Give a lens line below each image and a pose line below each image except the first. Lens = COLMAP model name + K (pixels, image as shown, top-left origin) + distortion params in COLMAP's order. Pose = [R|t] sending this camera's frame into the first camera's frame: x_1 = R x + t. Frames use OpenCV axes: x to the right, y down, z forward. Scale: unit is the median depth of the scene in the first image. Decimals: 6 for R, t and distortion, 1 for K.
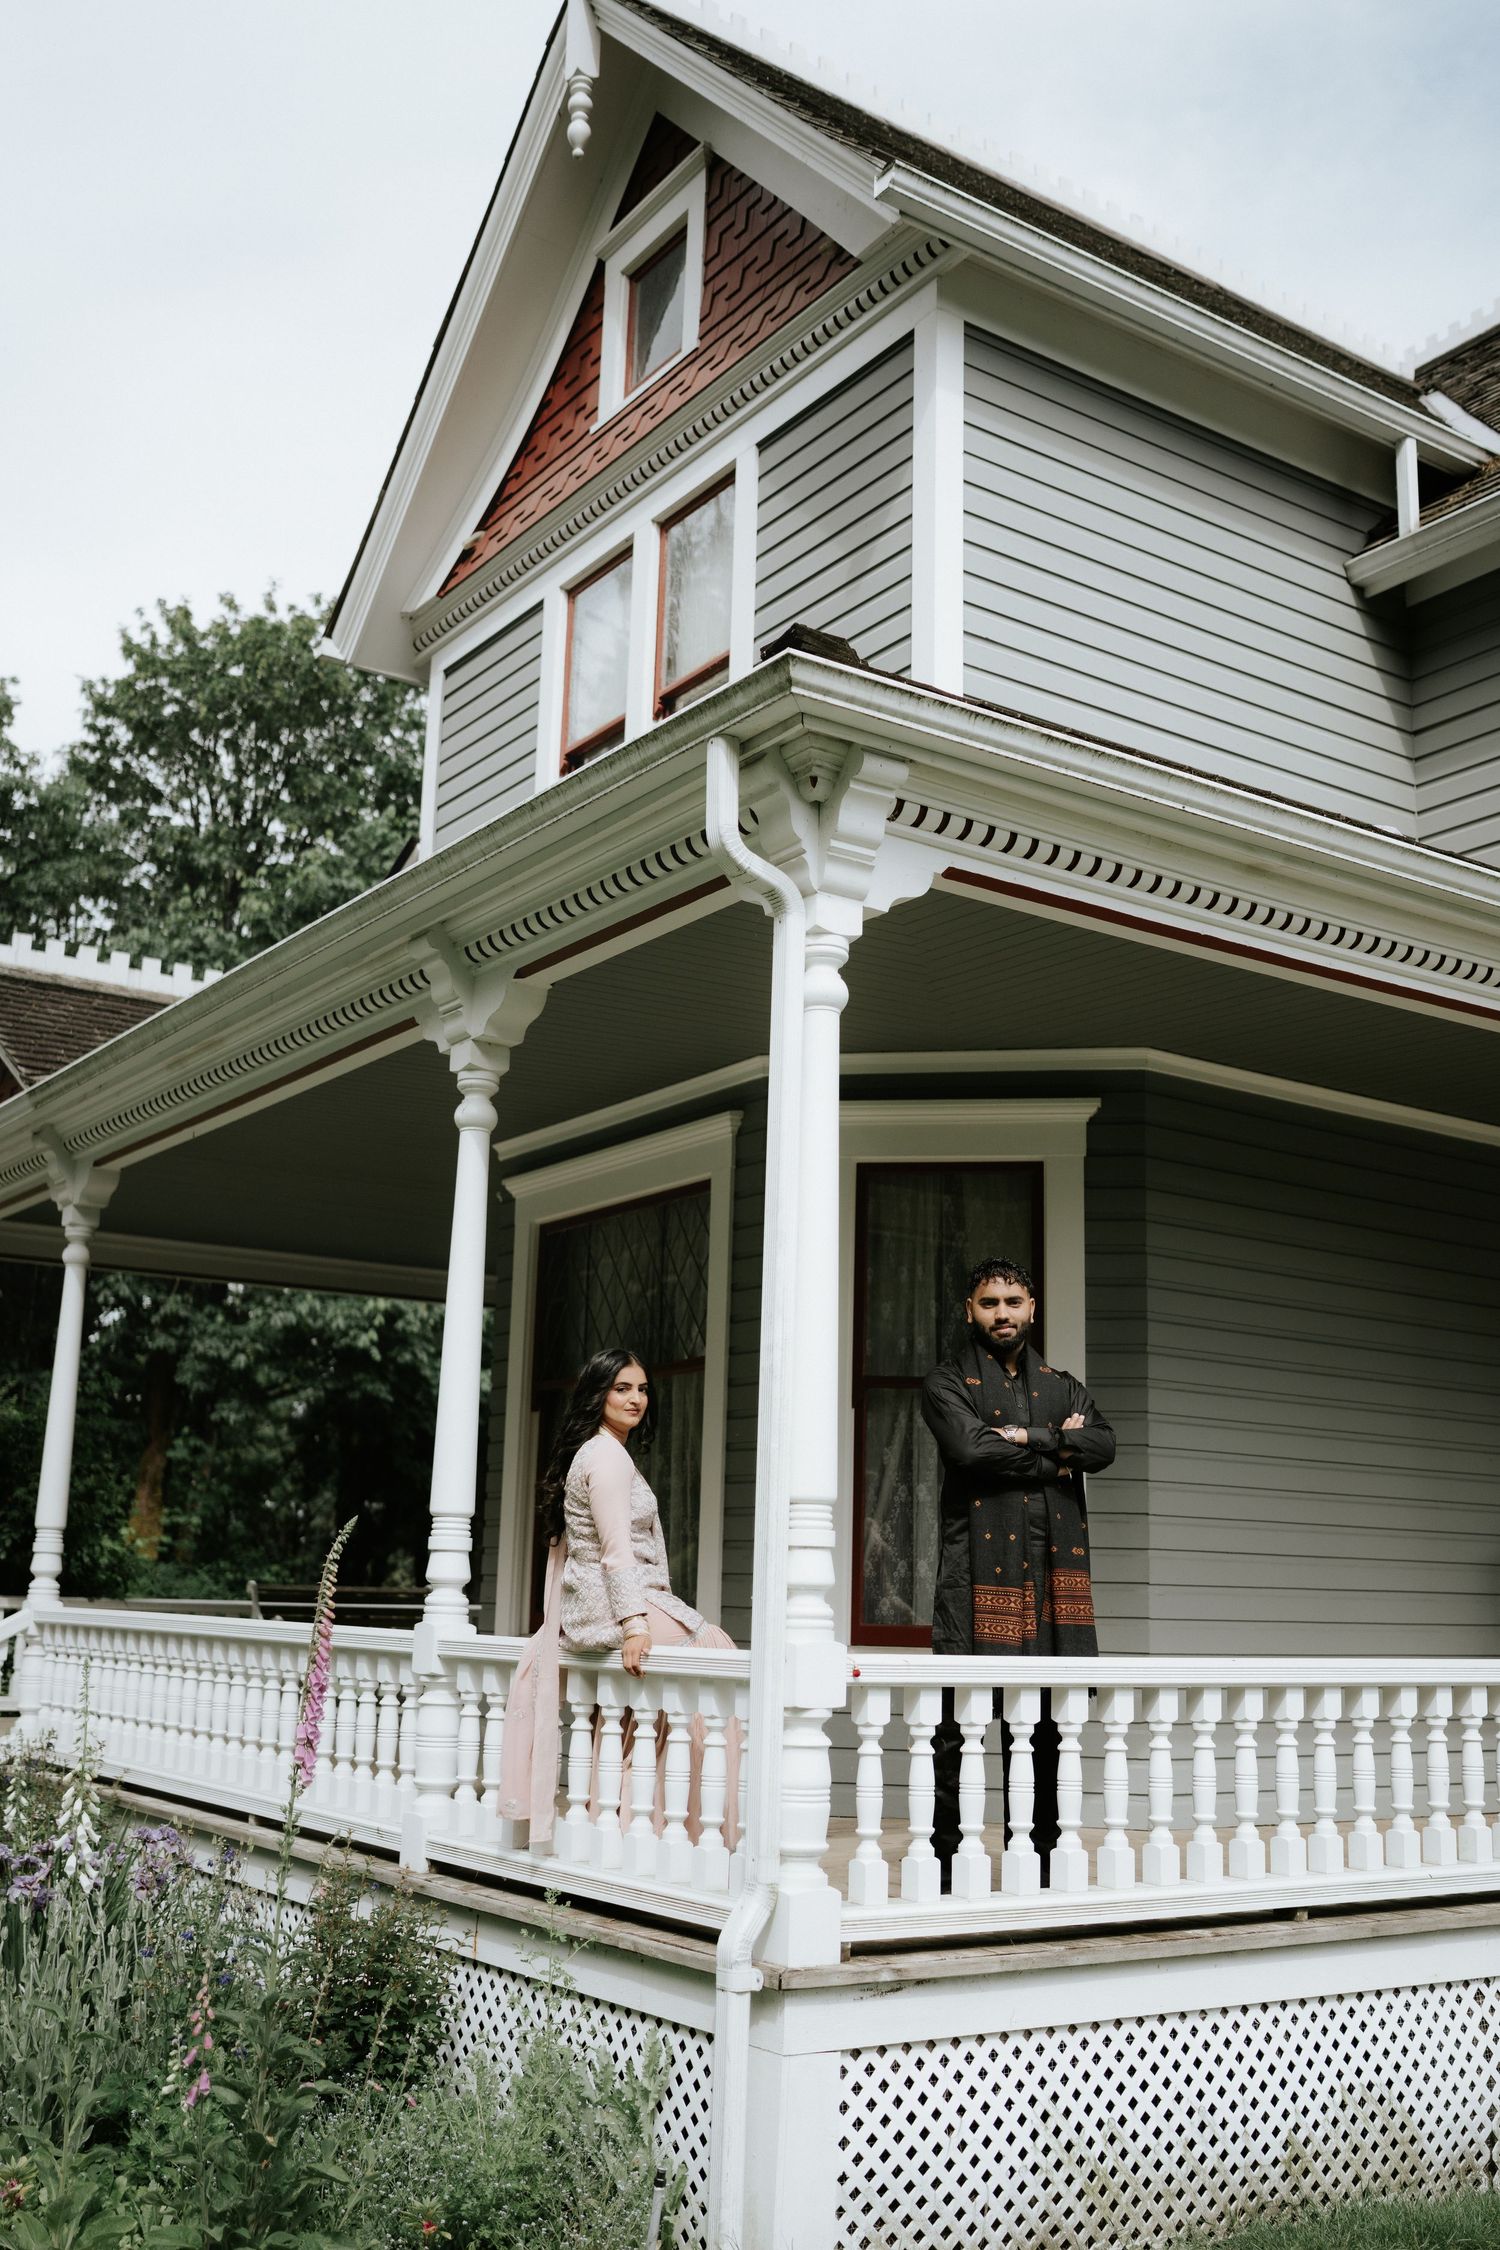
lens RADIAL K [[2230.9, 0, 812.4], [0, 2230.9, 1127.1], [0, 0, 1]] dist [-0.117433, 0.335527]
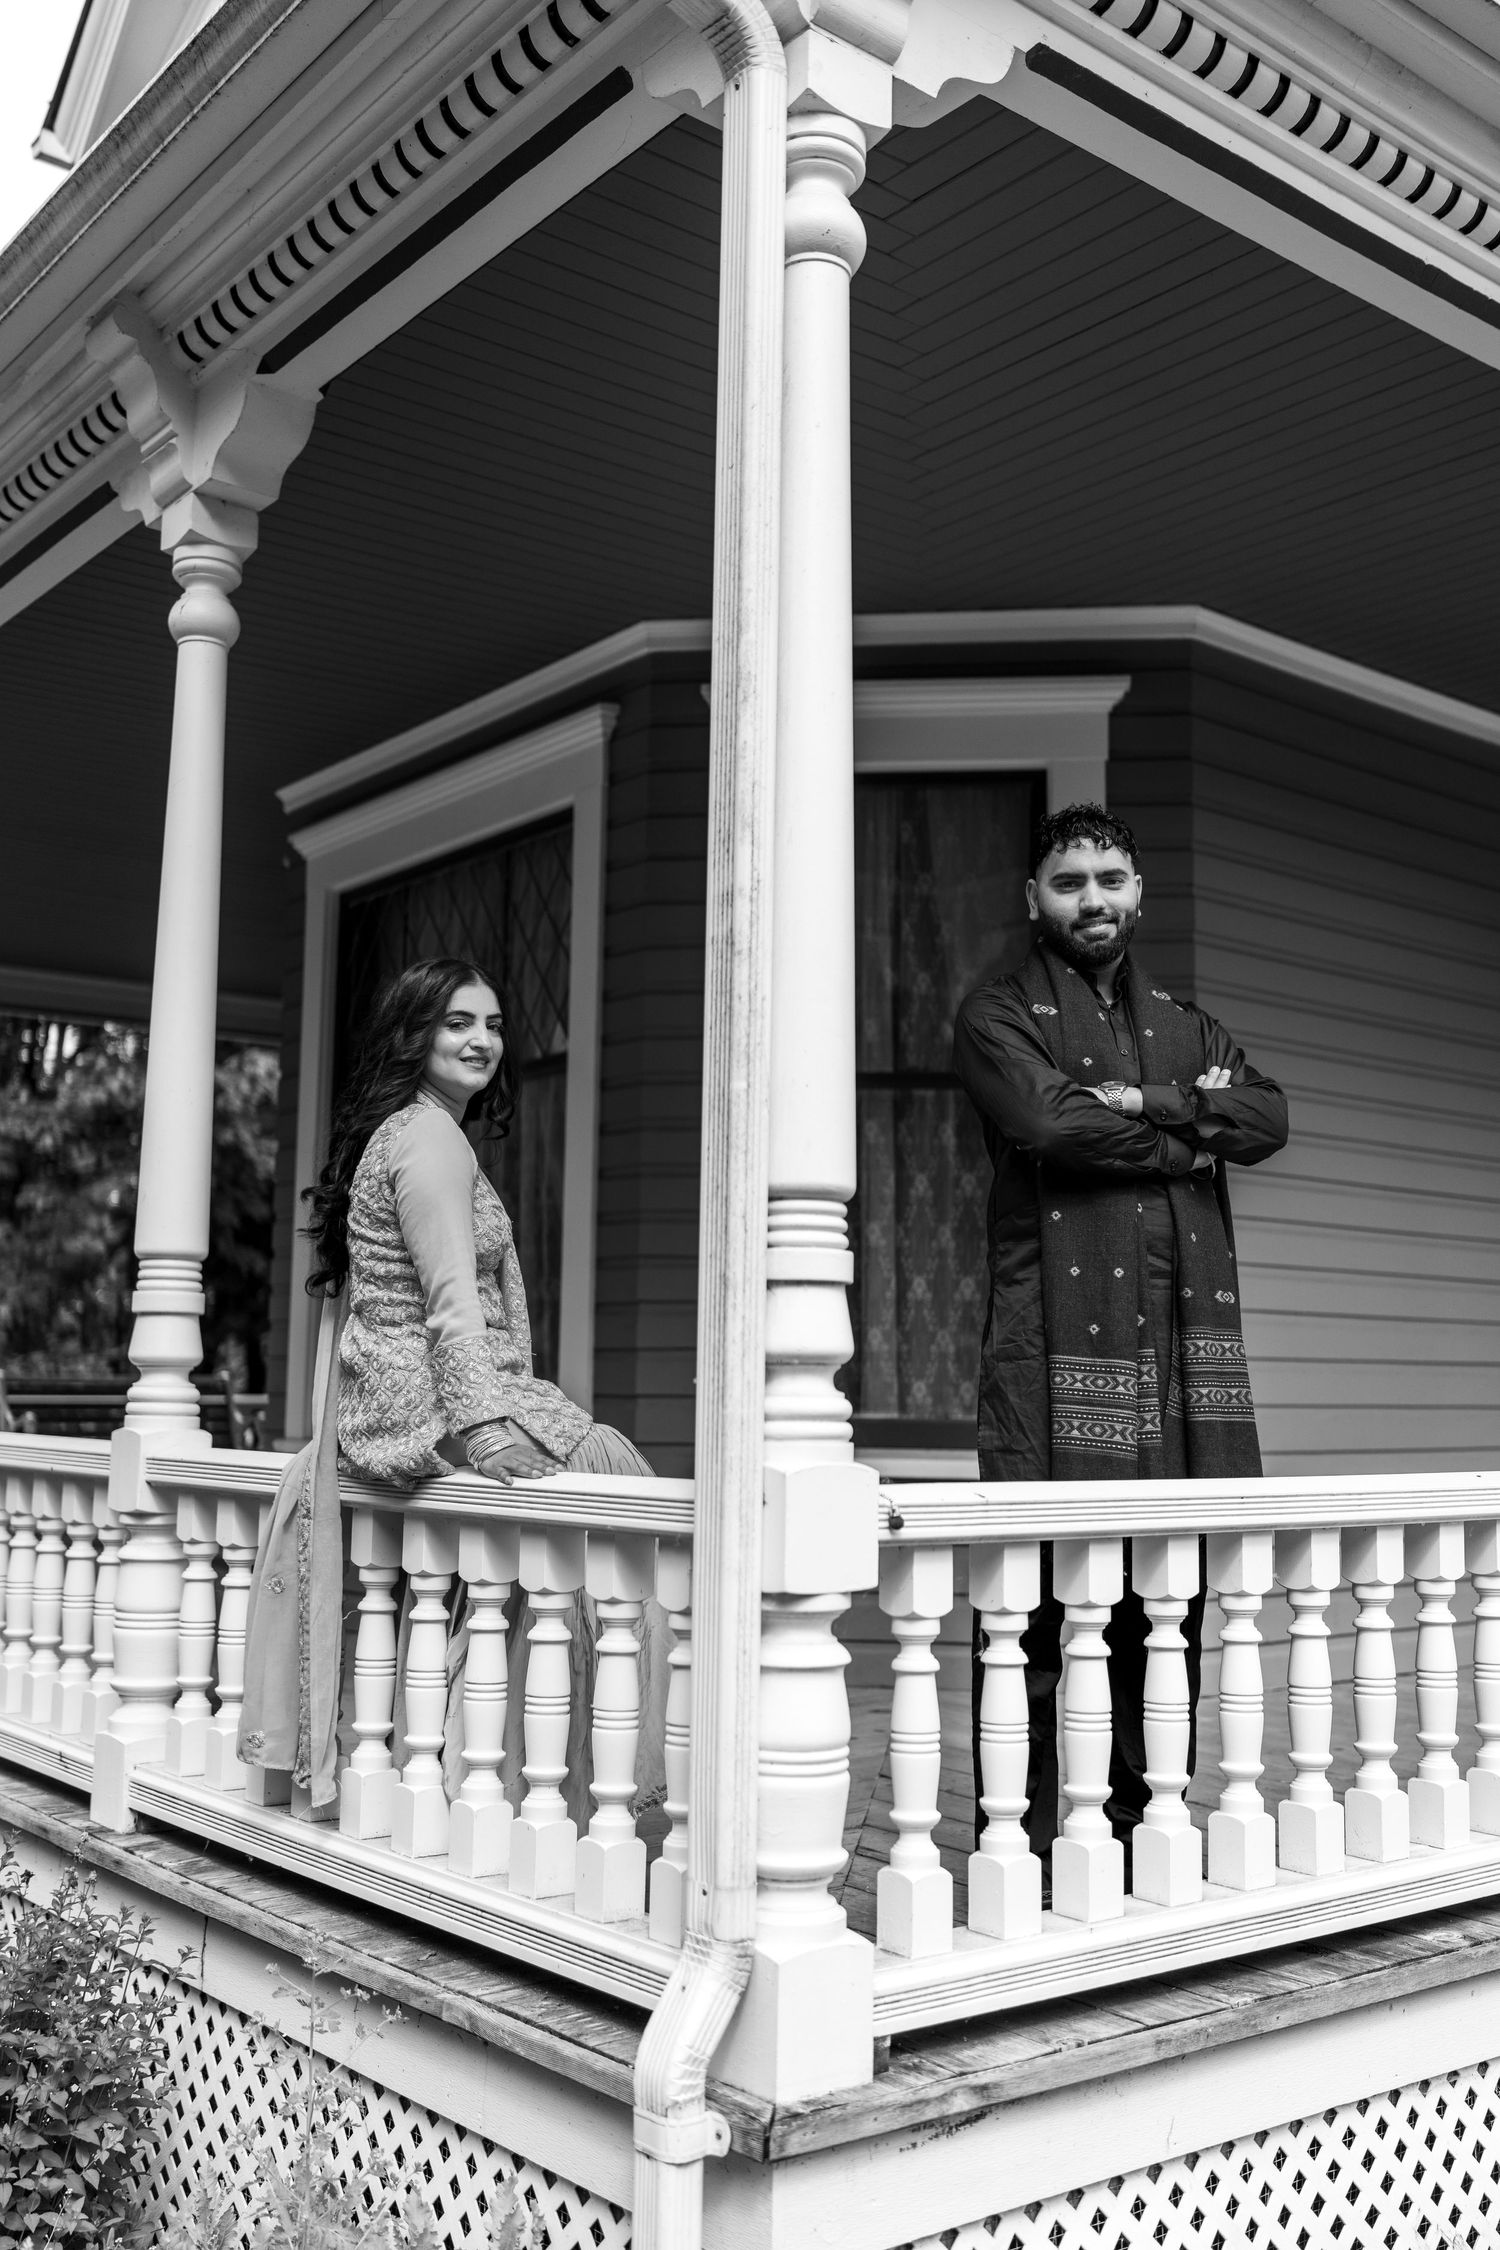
lens RADIAL K [[2181.7, 0, 819.3], [0, 2181.7, 1125.5], [0, 0, 1]] dist [-0.006467, 0.007202]
pose [[0.996960, -0.003066, 0.077855, -0.032536], [-0.004102, 0.995775, 0.091739, 0.091995], [-0.077807, -0.091780, 0.992735, 0.432234]]
